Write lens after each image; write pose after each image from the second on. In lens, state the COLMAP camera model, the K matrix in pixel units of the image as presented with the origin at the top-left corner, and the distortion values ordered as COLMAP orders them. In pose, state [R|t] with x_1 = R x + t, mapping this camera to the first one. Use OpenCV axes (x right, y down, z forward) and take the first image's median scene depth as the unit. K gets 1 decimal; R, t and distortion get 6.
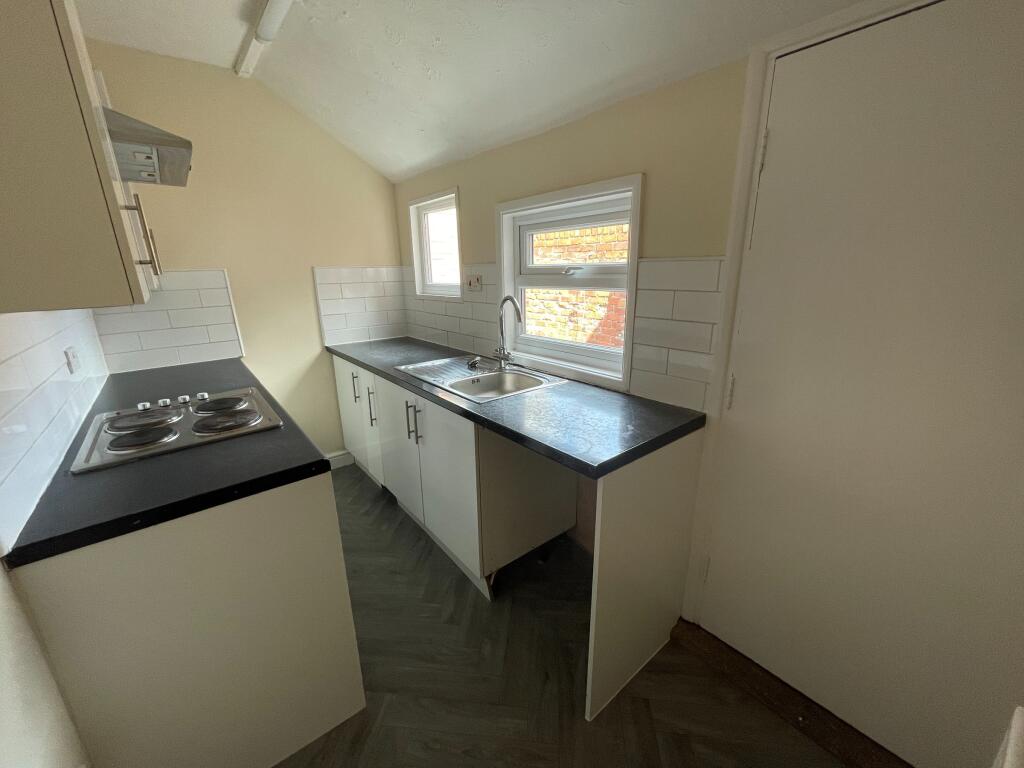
lens RADIAL K [[410.1, 0, 512.0], [0, 410.1, 384.0], [0, 0, 1]] dist [-0.009219, -0.000241]
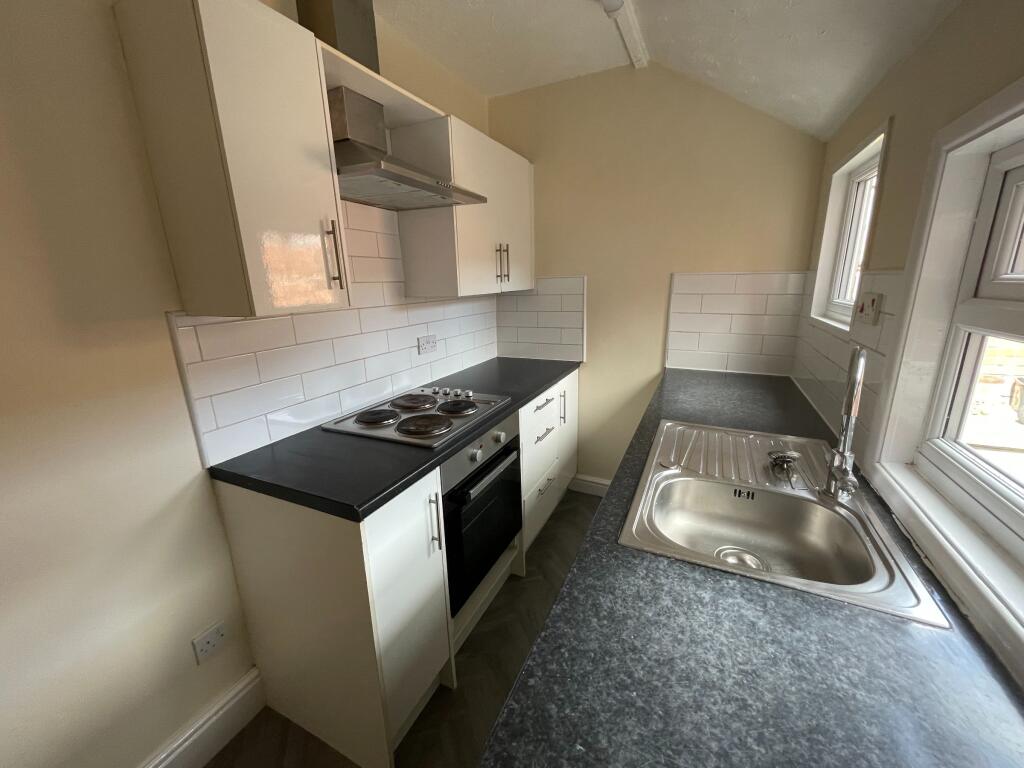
lens RADIAL K [[410.1, 0, 512.0], [0, 410.1, 384.0], [0, 0, 1]] dist [-0.009219, -0.000241]
pose [[0.412614, 0.234868, -0.880106, 0.185734], [-0.236611, 0.960658, 0.145435, -0.129447], [0.879639, 0.148234, 0.451953, 0.417221]]
